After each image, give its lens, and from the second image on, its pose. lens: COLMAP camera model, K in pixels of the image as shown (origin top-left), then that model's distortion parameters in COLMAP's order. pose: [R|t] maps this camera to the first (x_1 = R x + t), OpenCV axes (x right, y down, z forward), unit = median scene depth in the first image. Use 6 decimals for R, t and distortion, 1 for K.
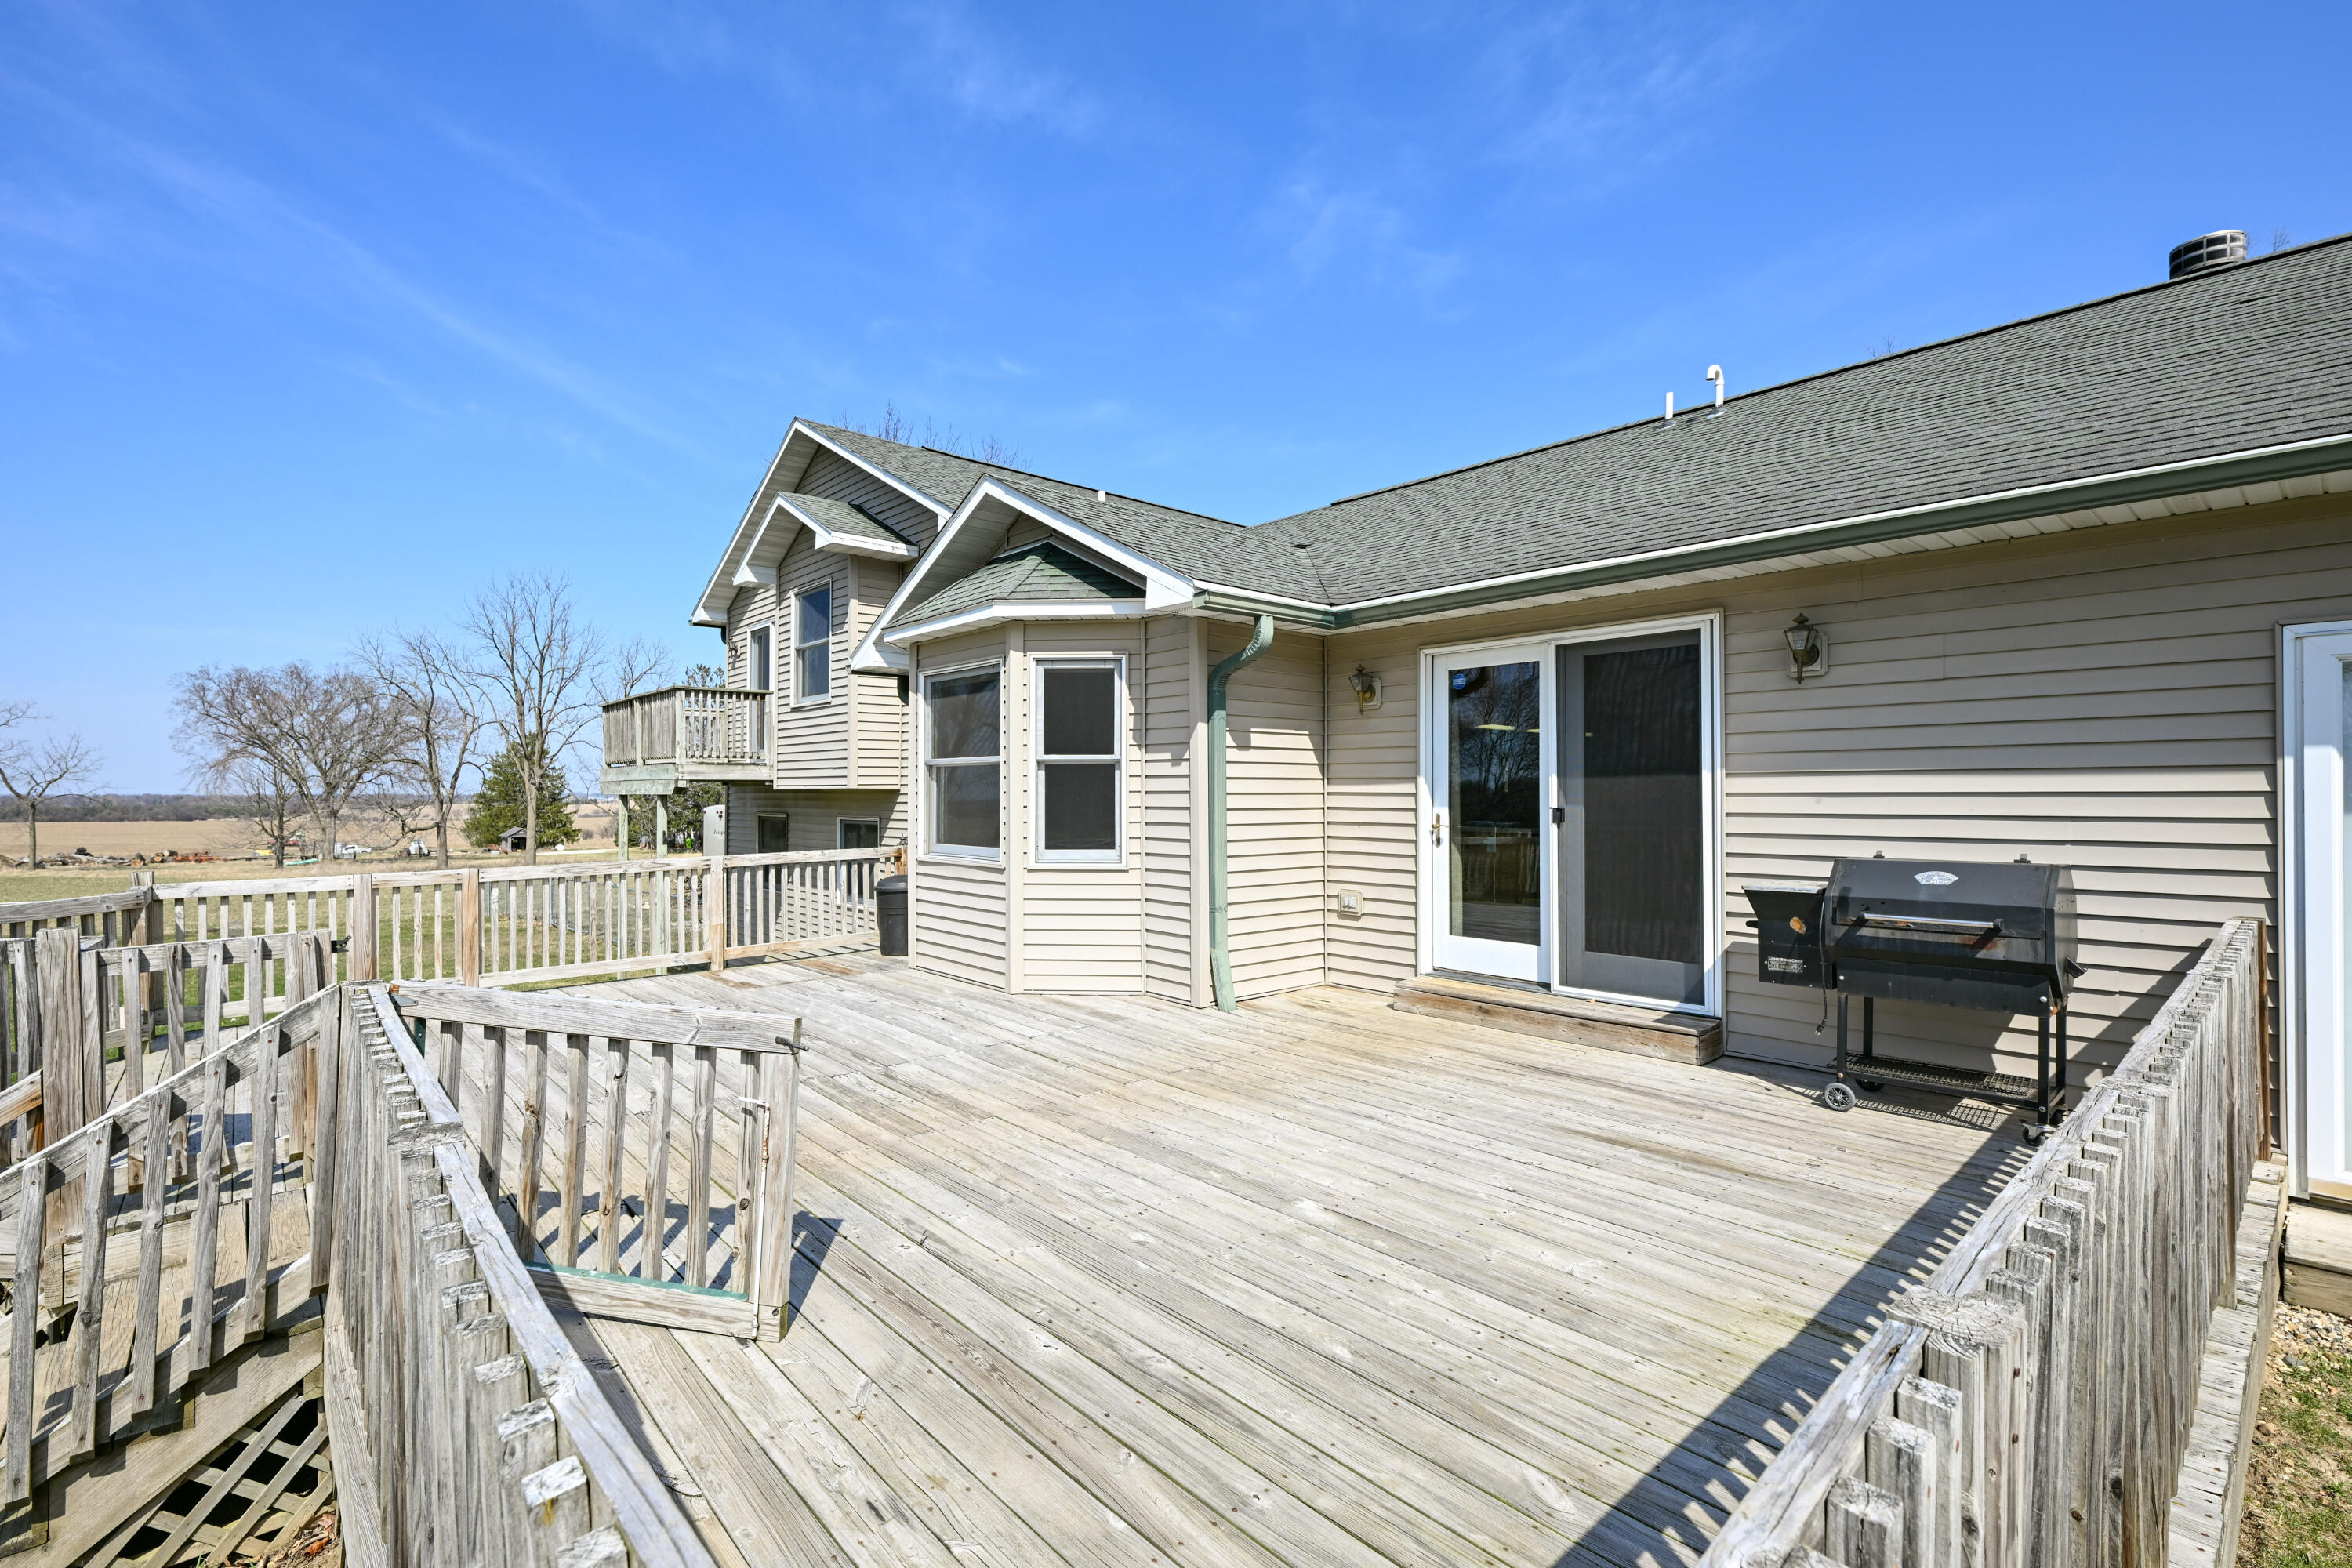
lens RADIAL K [[1051.0, 0, 1176.0], [0, 1051.0, 784.0], [0, 0, 1]] dist [0.000663, 0.000018]
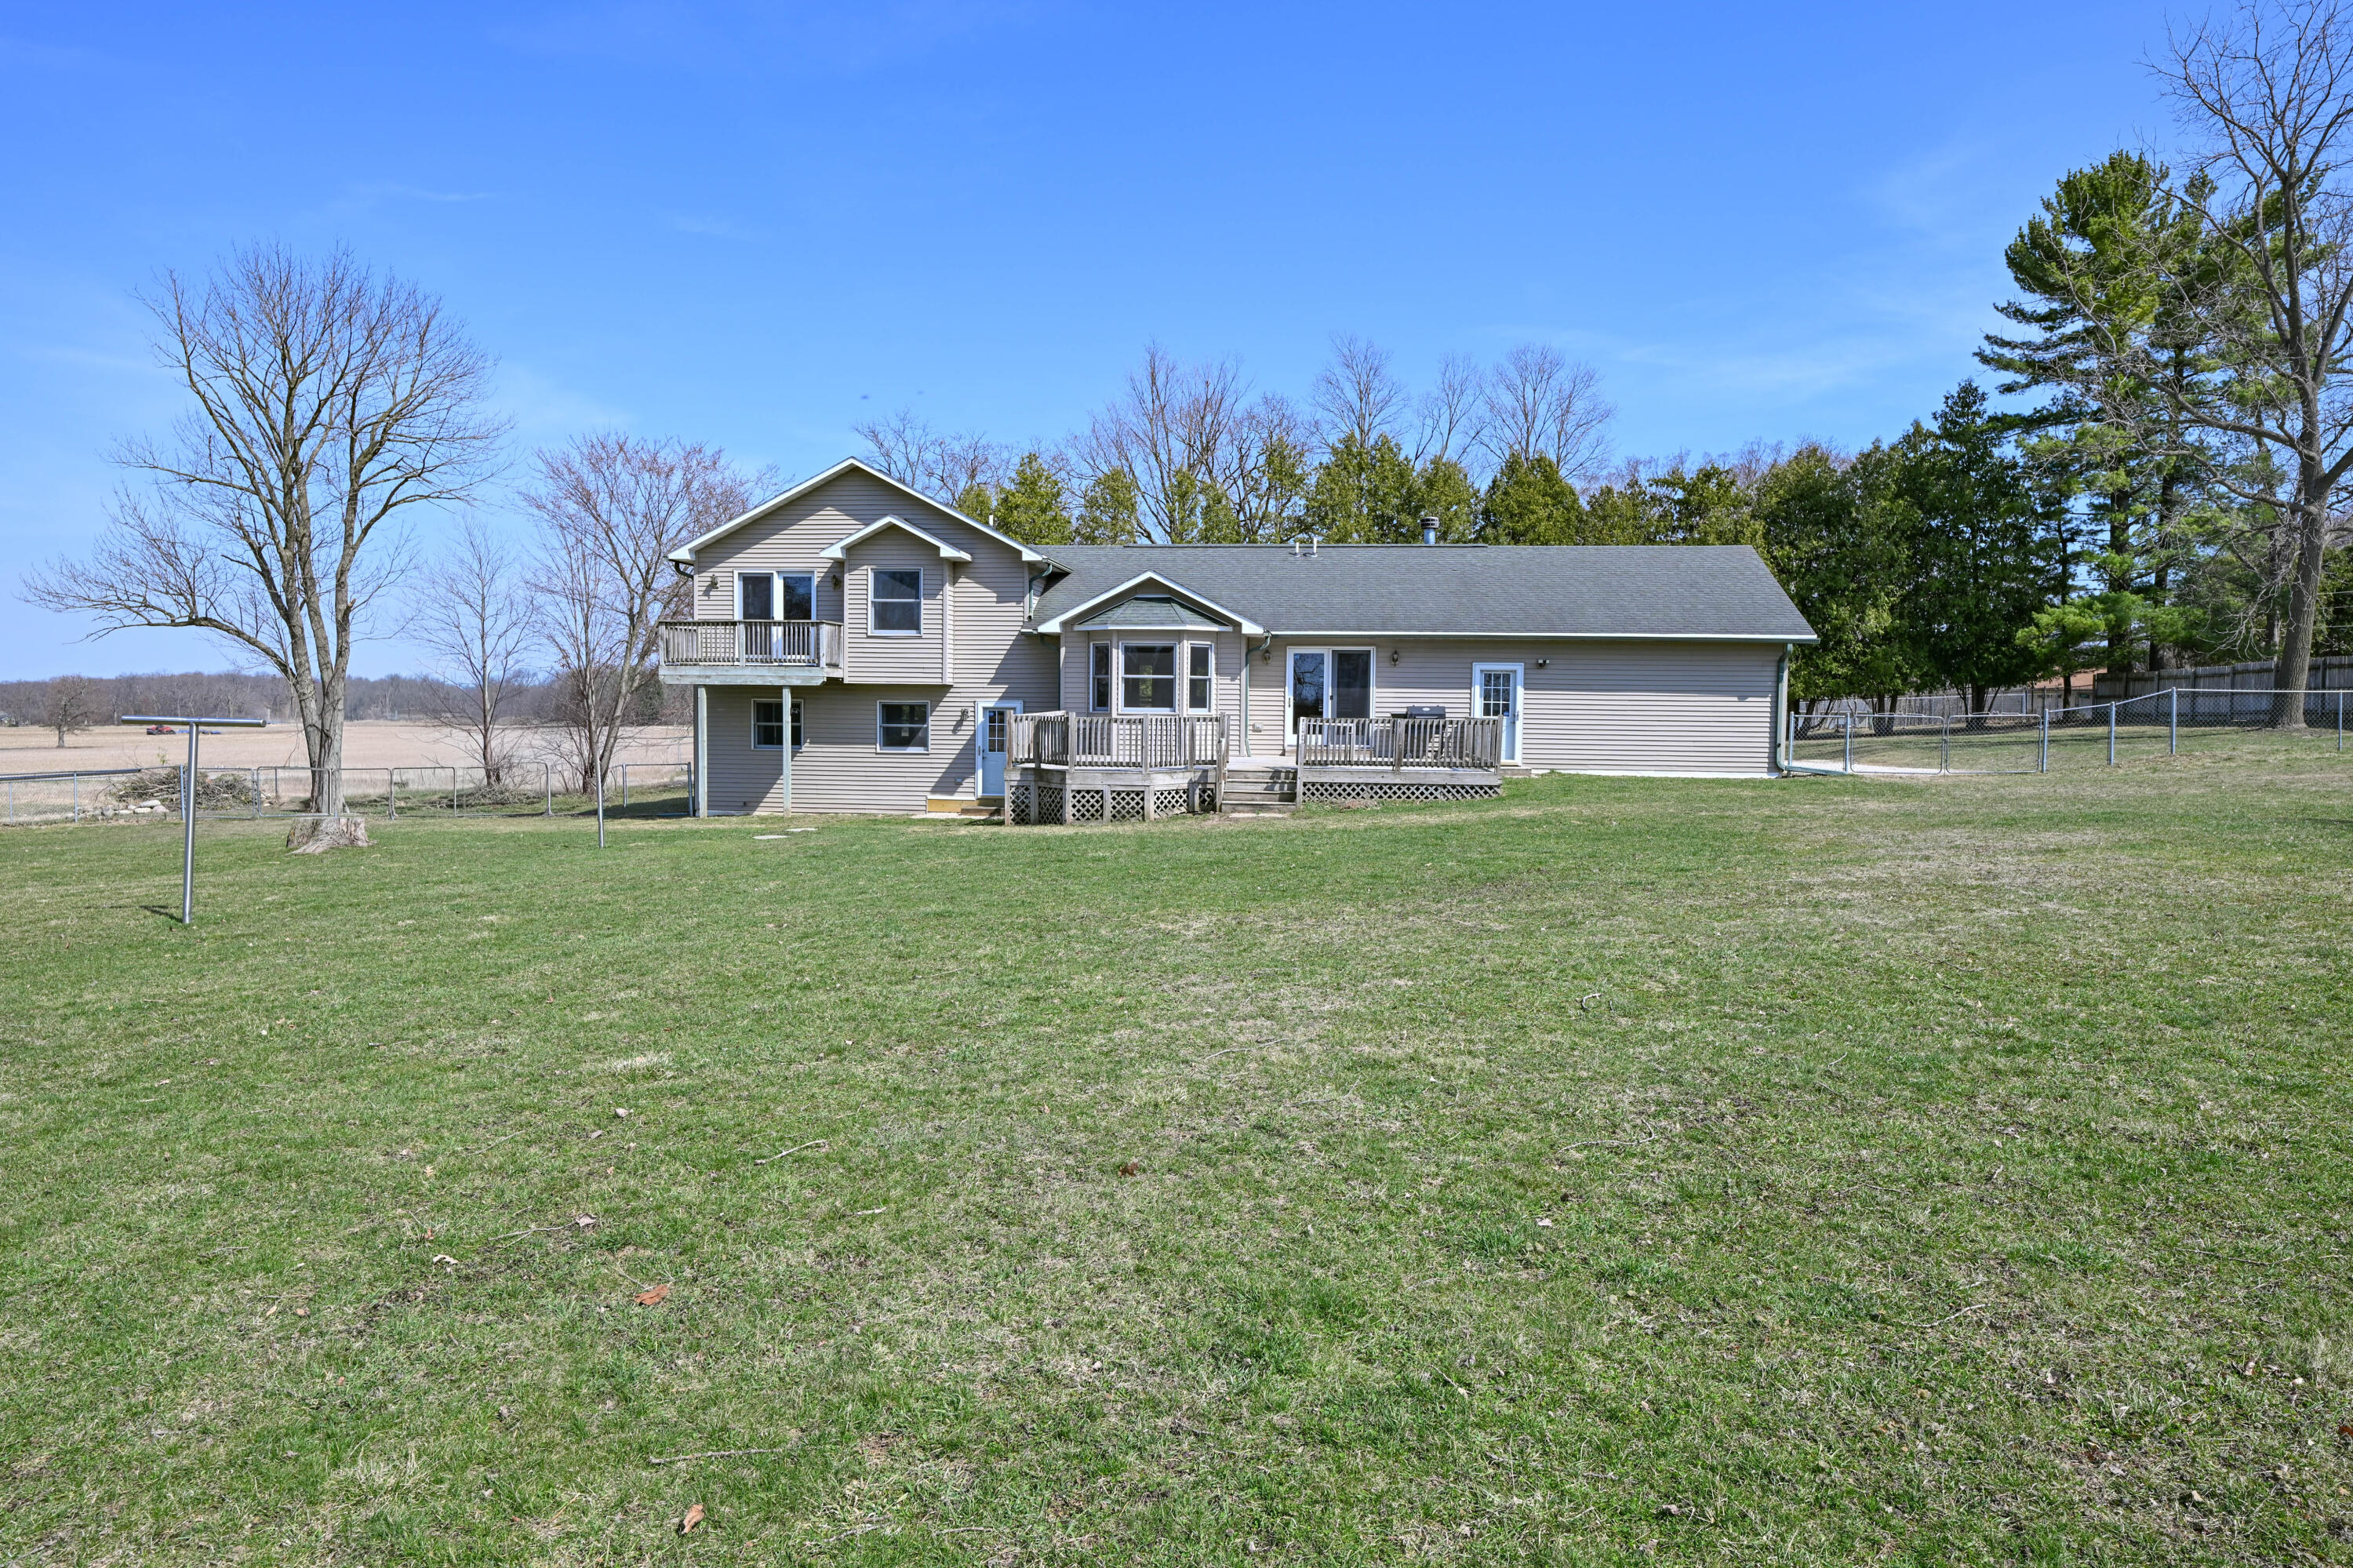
lens RADIAL K [[1434.7, 0, 1176.5], [0, 1434.7, 784.0], [0, 0, 1]] dist [-0.000778, 0.000518]
pose [[0.735943, -0.026445, 0.676527, -3.009273], [-0.018368, 0.998089, 0.058997, 0.040060], [-0.676794, -0.055845, 0.734051, -2.027504]]
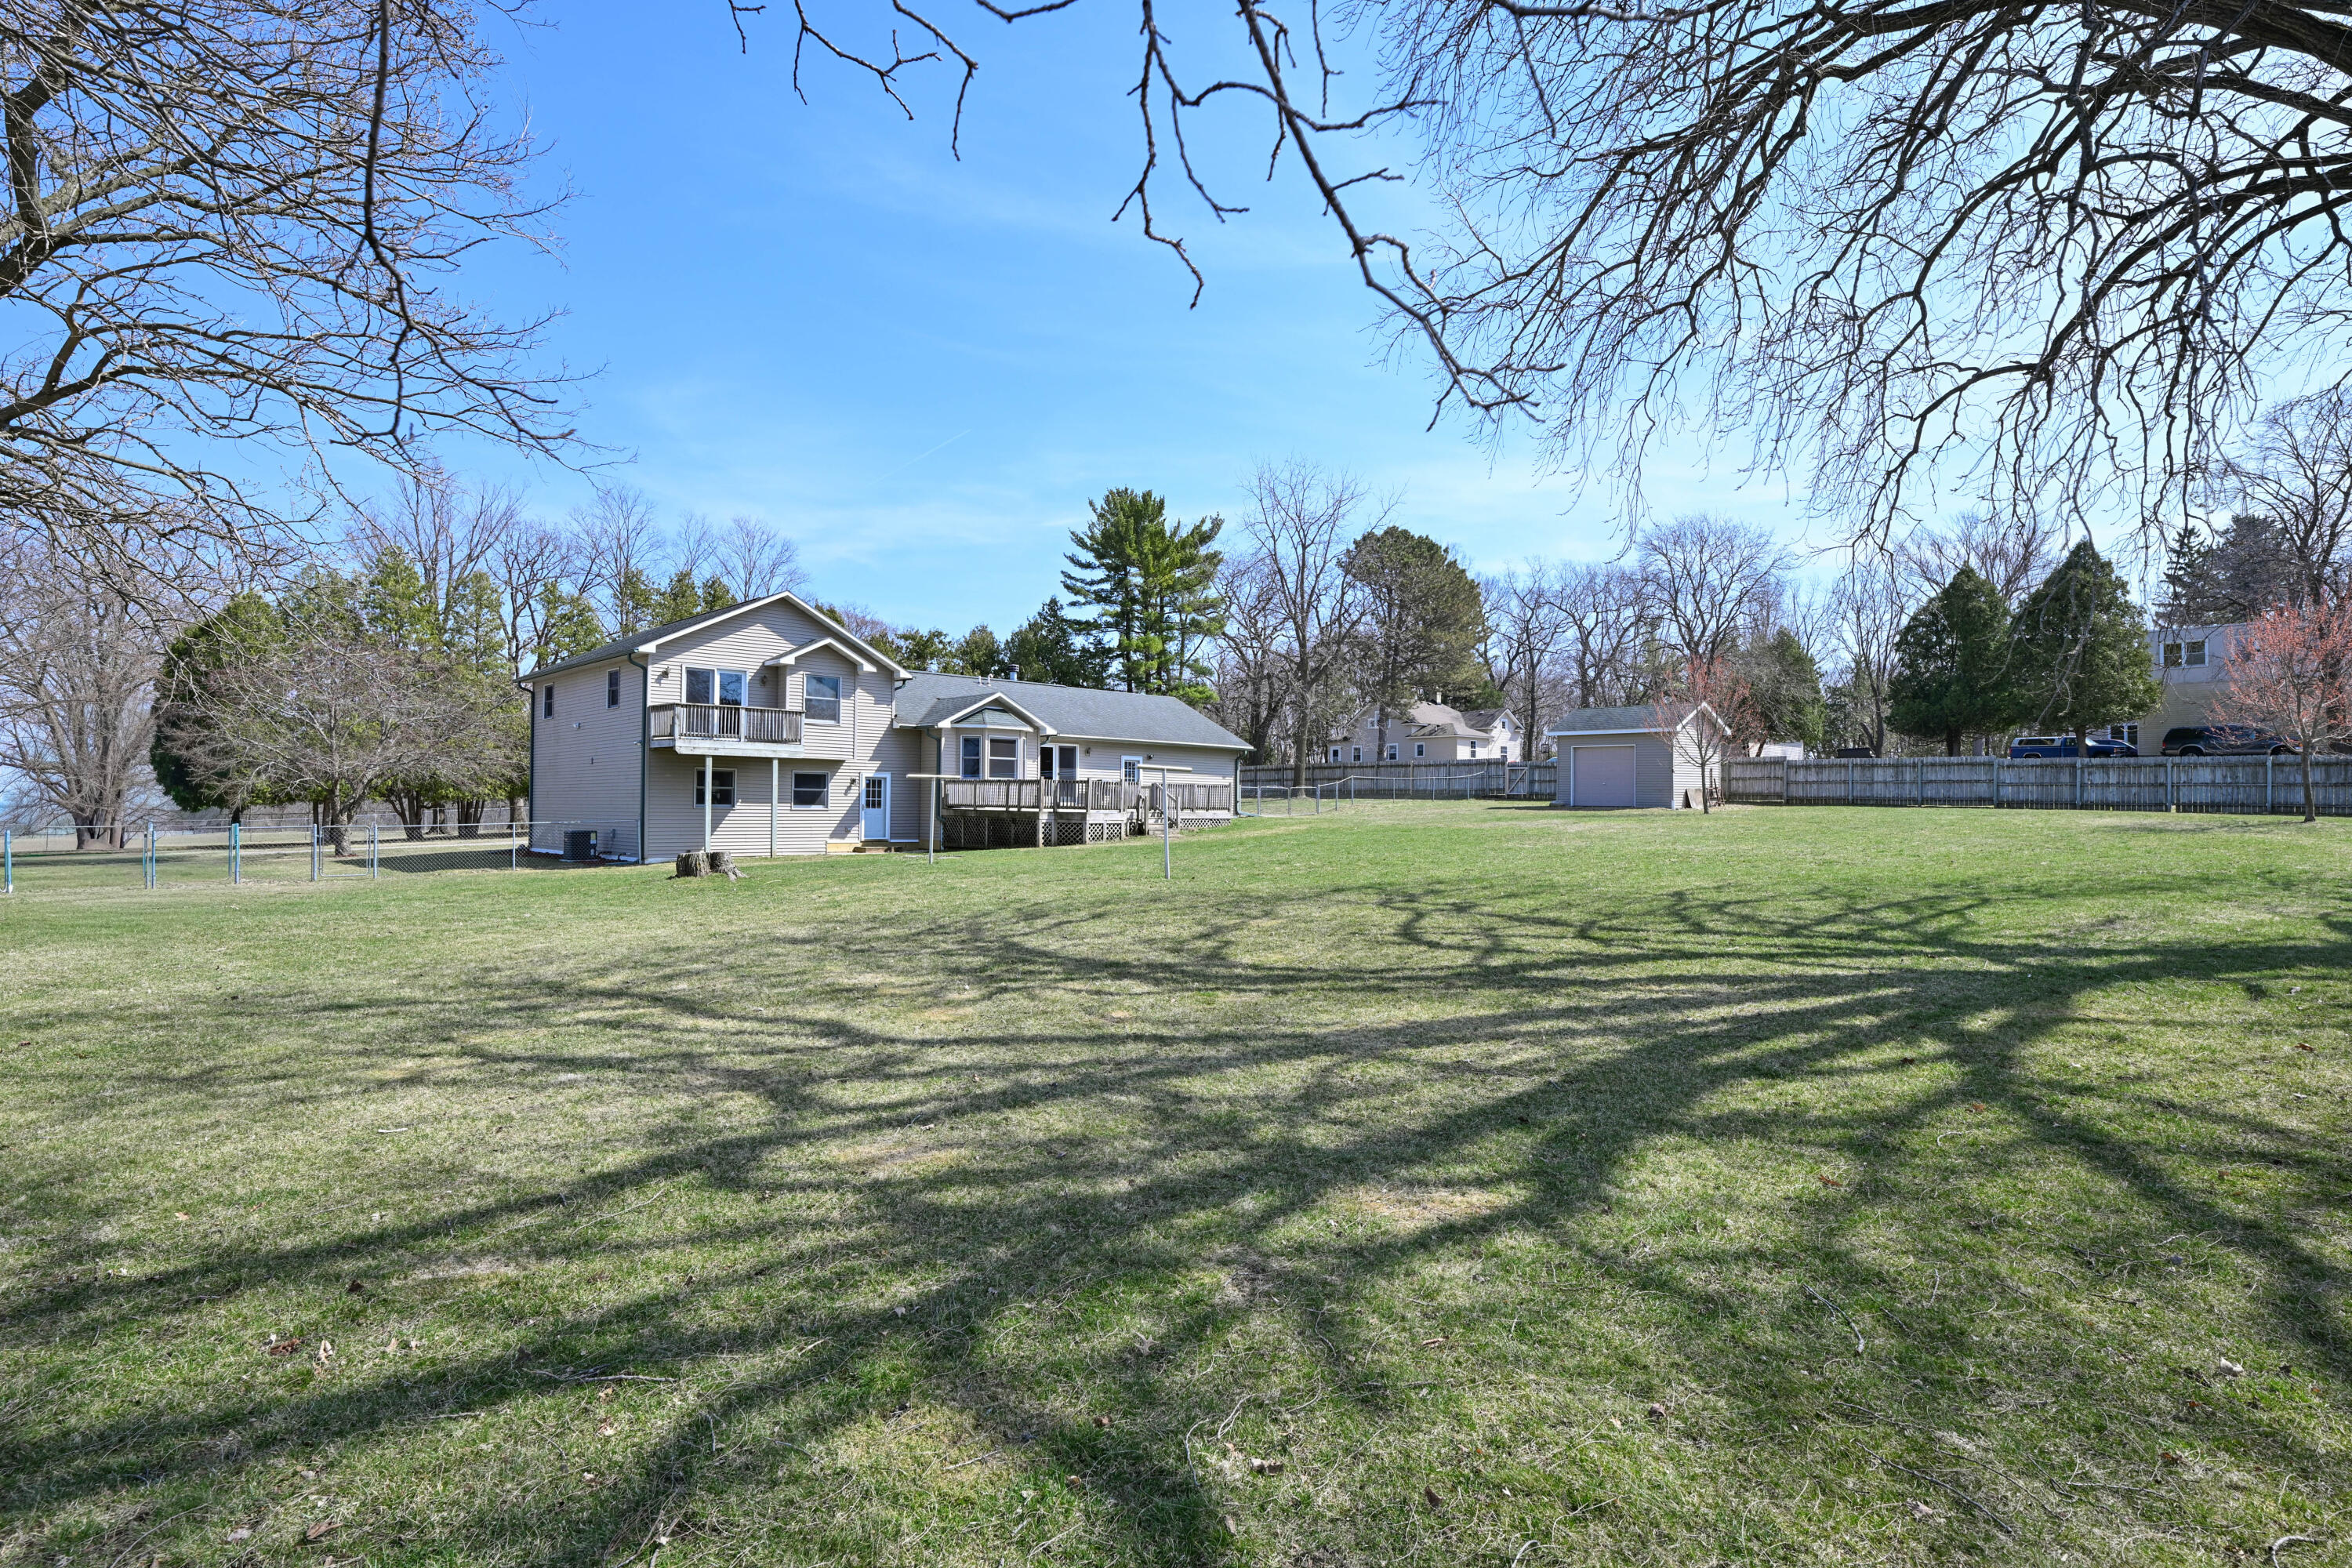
lens RADIAL K [[1193.8, 0, 1176.0], [0, 1193.8, 784.0], [0, 0, 1]] dist [0.003538, 0.000831]
pose [[-0.034625, 0.024193, 0.999107, -5.780780], [-0.016971, 0.999549, -0.024792, 0.218621], [-0.999256, -0.017814, -0.034199, 0.505066]]
